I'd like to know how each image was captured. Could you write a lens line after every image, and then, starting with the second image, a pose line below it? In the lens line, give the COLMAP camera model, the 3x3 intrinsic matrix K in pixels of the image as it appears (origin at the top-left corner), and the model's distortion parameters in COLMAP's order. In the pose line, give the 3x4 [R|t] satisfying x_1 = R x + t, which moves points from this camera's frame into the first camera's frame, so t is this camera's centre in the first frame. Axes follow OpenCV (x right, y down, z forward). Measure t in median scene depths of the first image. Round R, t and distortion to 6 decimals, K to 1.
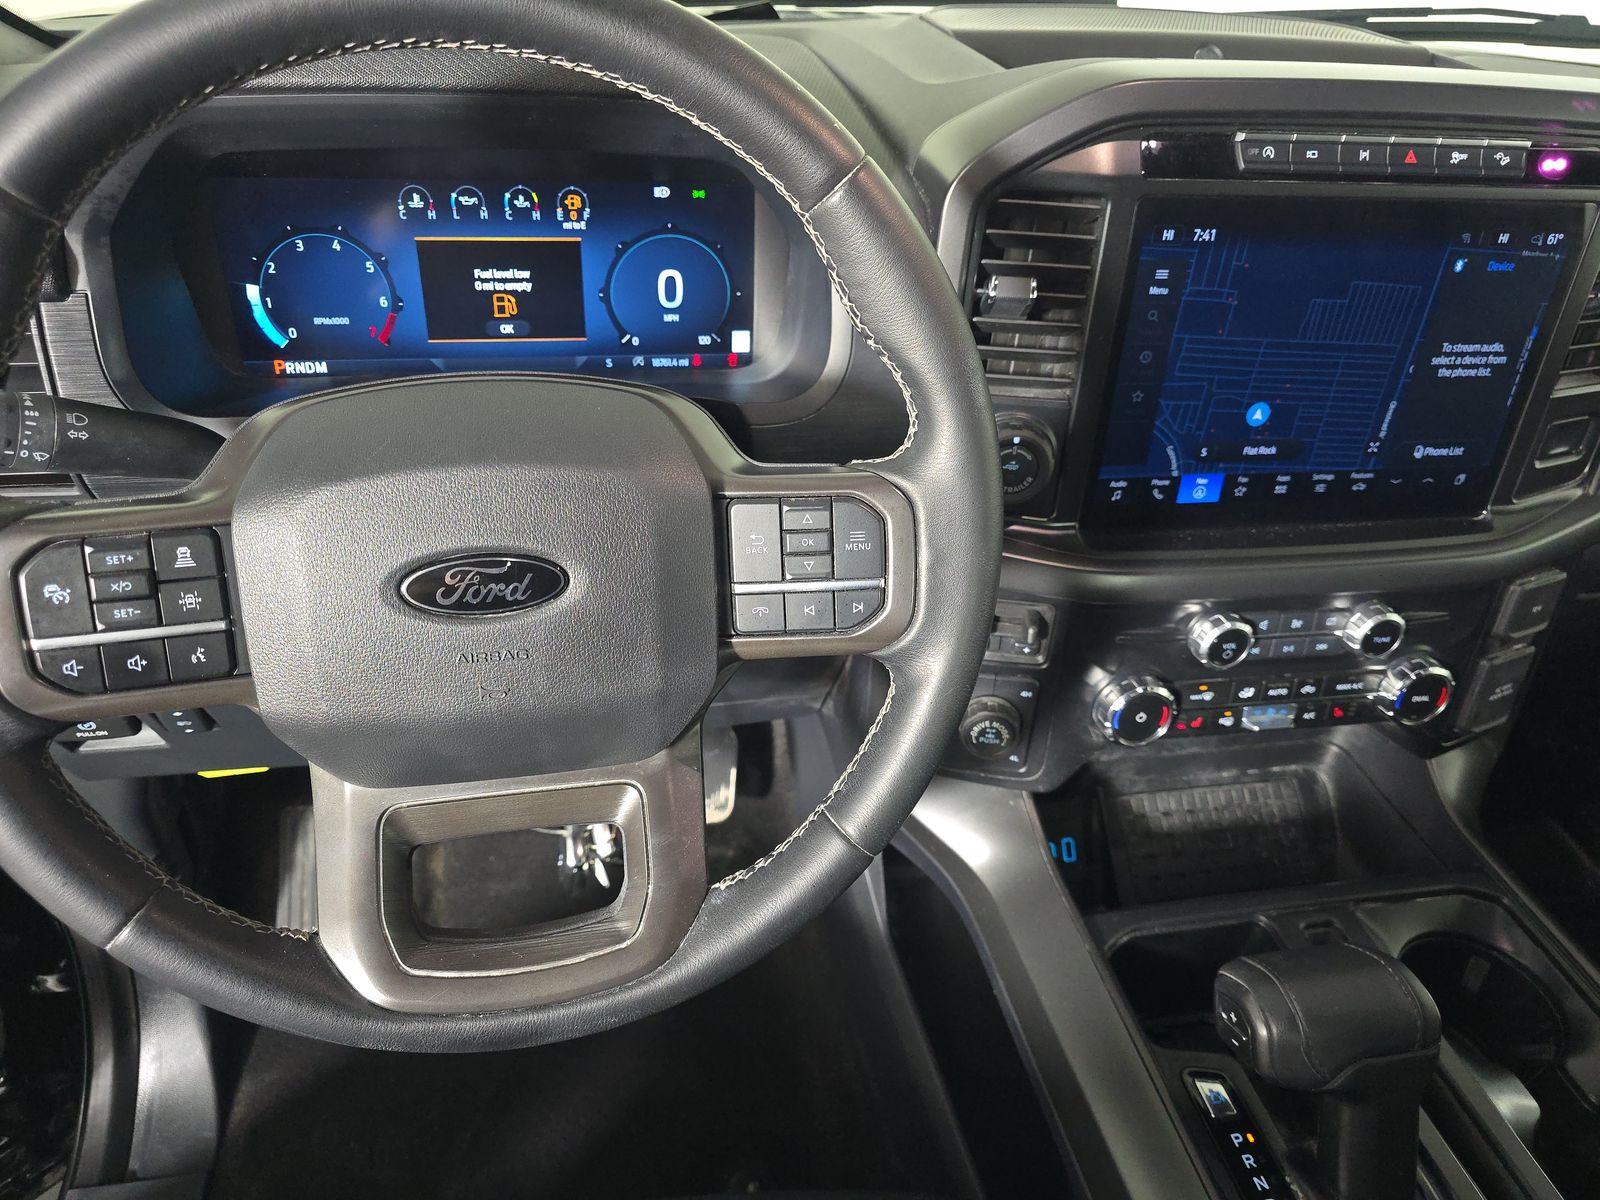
lens RADIAL K [[1082.6, 0, 782.8], [0, 1082.6, 599.3], [0, 0, 1]] dist [0.031227, -0.039575]
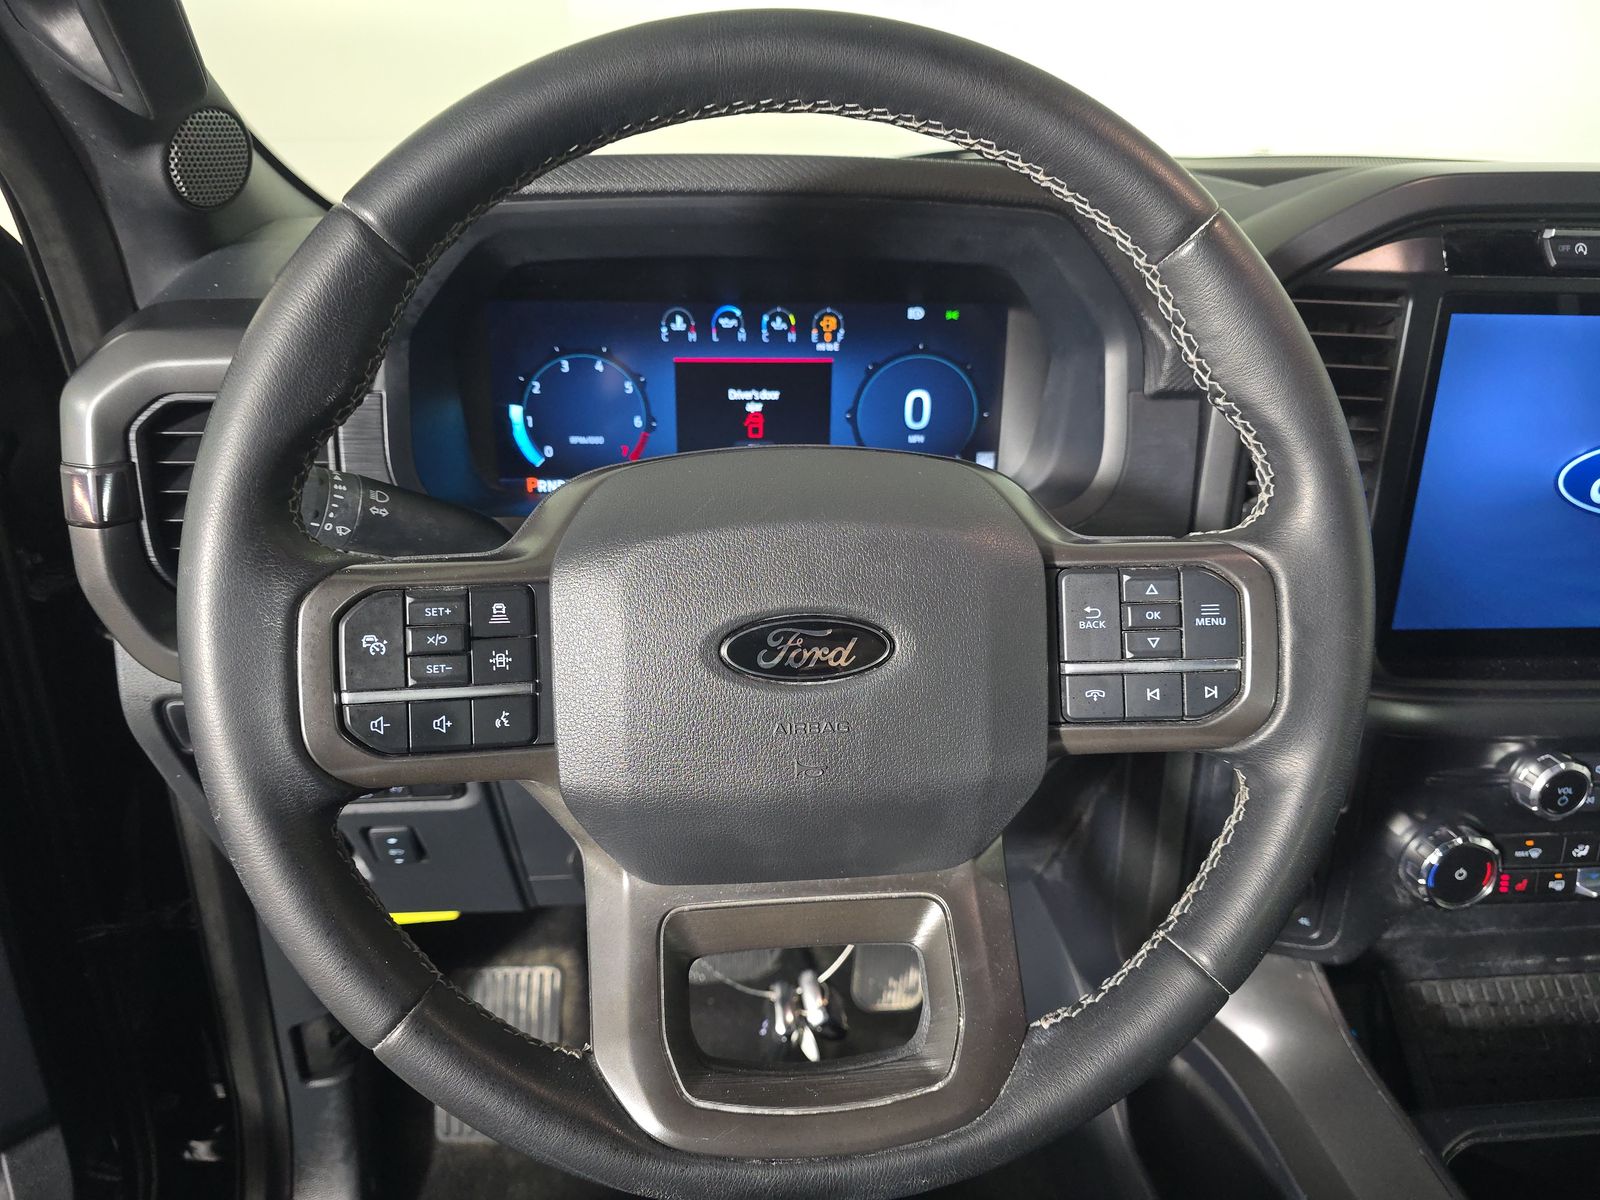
lens RADIAL K [[1082.6, 0, 785.1], [0, 1082.6, 600.6], [0, 0, 1]] dist [0.031227, -0.039575]
pose [[0.994639, 0.007562, -0.103135, -0.129288], [-0.026654, 0.982372, -0.185026, 0.075569], [0.099918, 0.186783, 0.977307, 0.061041]]
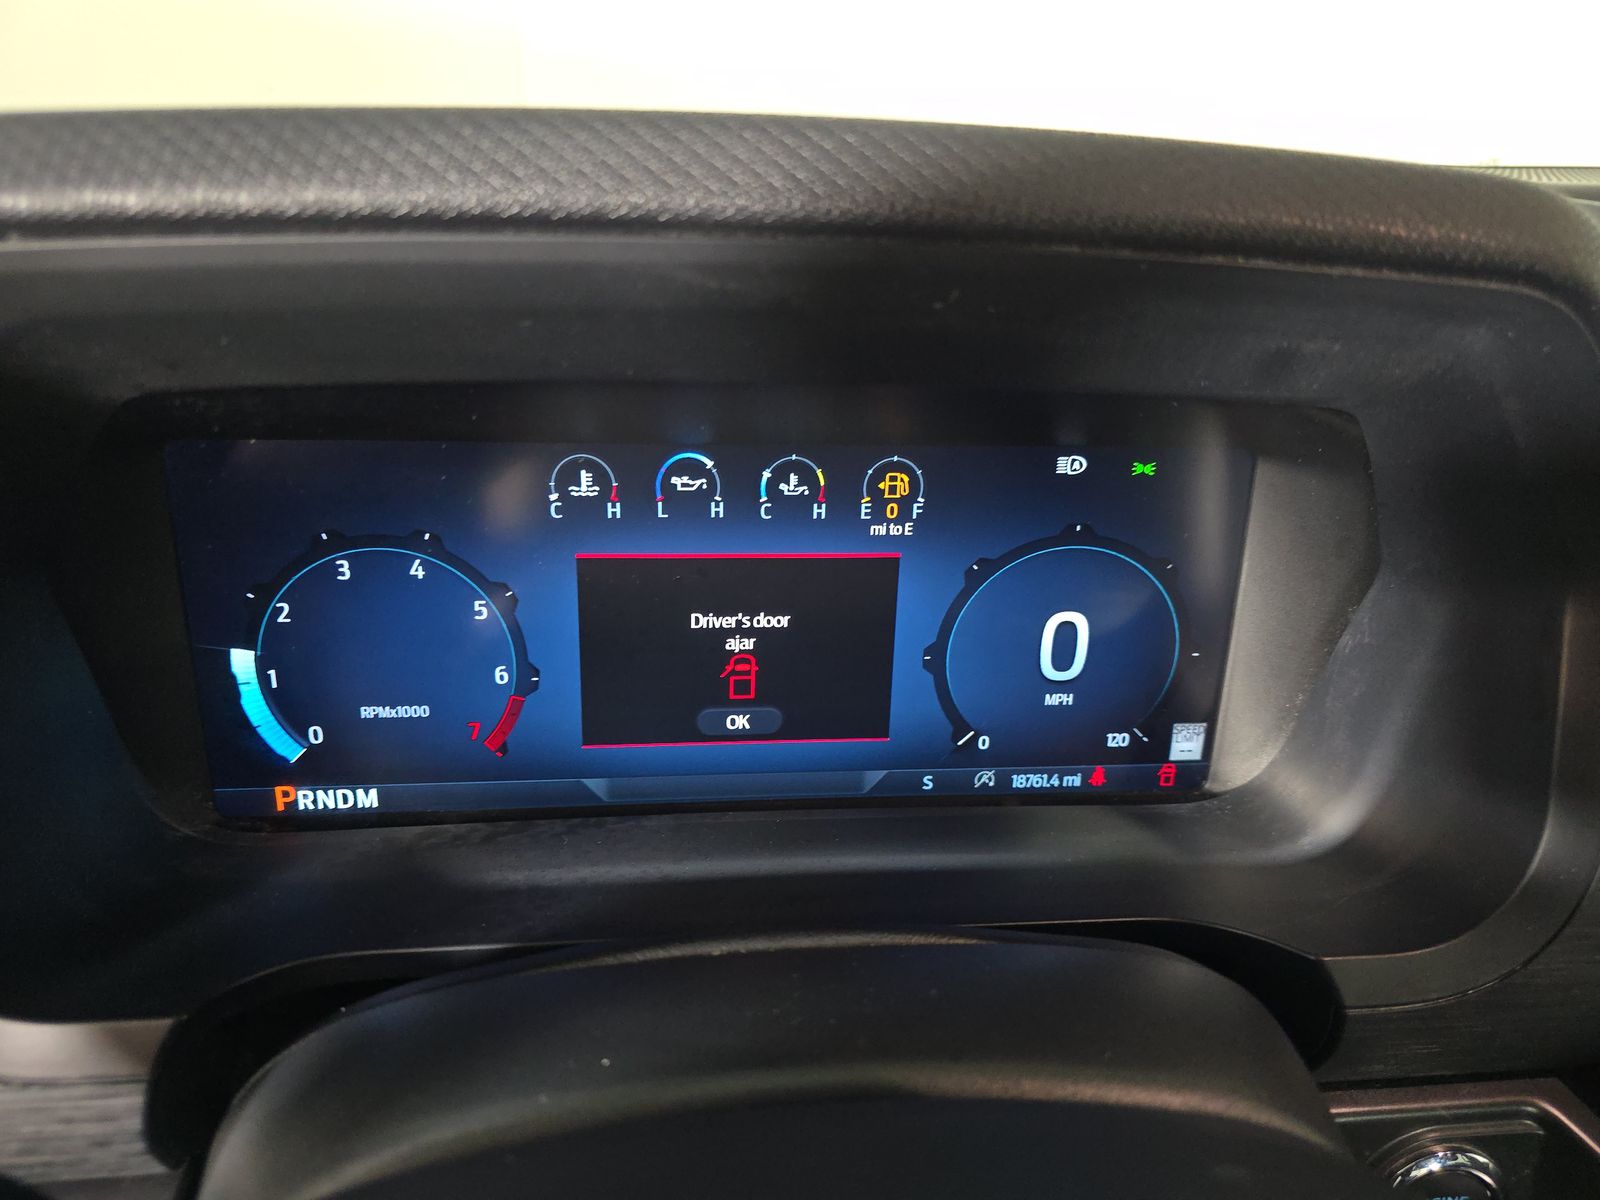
lens RADIAL K [[1082.6, 0, 792.2], [0, 1082.6, 587.7], [0, 0, 1]] dist [0.031227, -0.039575]
pose [[0.997408, 0.012462, -0.070867, -0.207119], [-0.027011, 0.977706, -0.208236, -0.219867], [0.066692, 0.209610, 0.975508, 0.535832]]
